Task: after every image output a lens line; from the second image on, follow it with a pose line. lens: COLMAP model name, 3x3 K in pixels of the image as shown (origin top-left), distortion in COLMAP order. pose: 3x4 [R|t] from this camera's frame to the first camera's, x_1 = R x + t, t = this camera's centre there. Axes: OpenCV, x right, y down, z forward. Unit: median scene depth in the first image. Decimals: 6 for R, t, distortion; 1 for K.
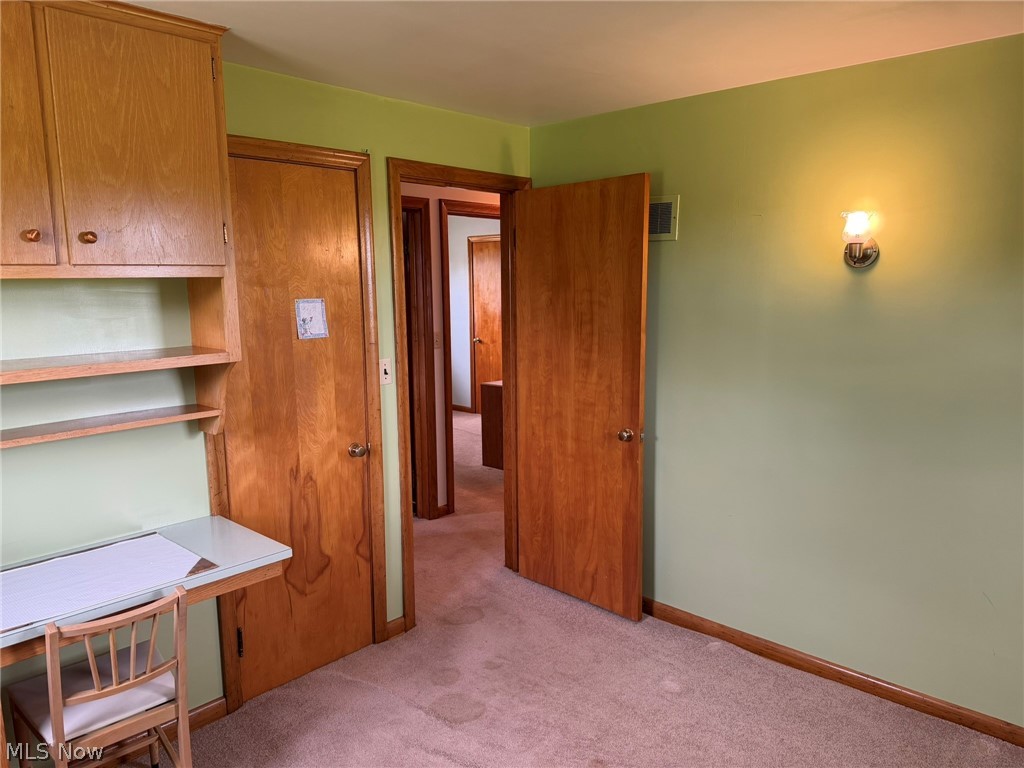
lens RADIAL K [[723.9, 0, 513.0], [0, 723.9, 385.2], [0, 0, 1]] dist [0.048271, -0.052158]
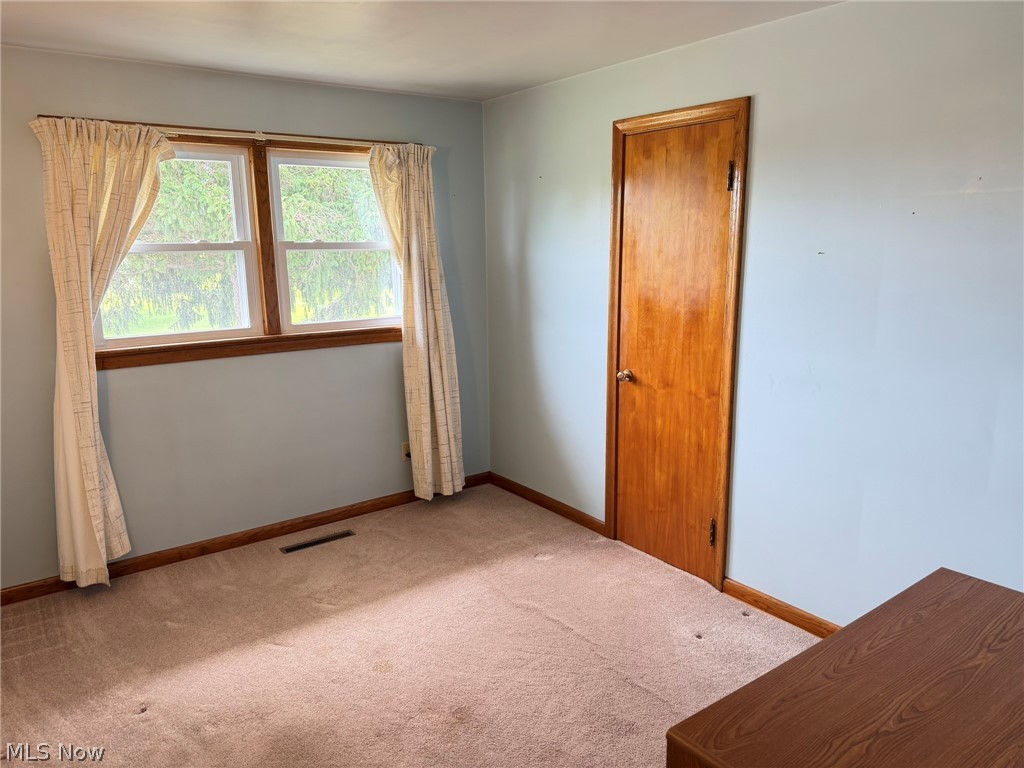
lens RADIAL K [[723.9, 0, 508.8], [0, 723.9, 382.6], [0, 0, 1]] dist [0.048271, -0.052158]
pose [[0.980698, 0.042480, -0.190856, -0.035834], [-0.034776, 0.998446, 0.043536, -0.074466], [0.192409, -0.036058, 0.980652, 0.579376]]
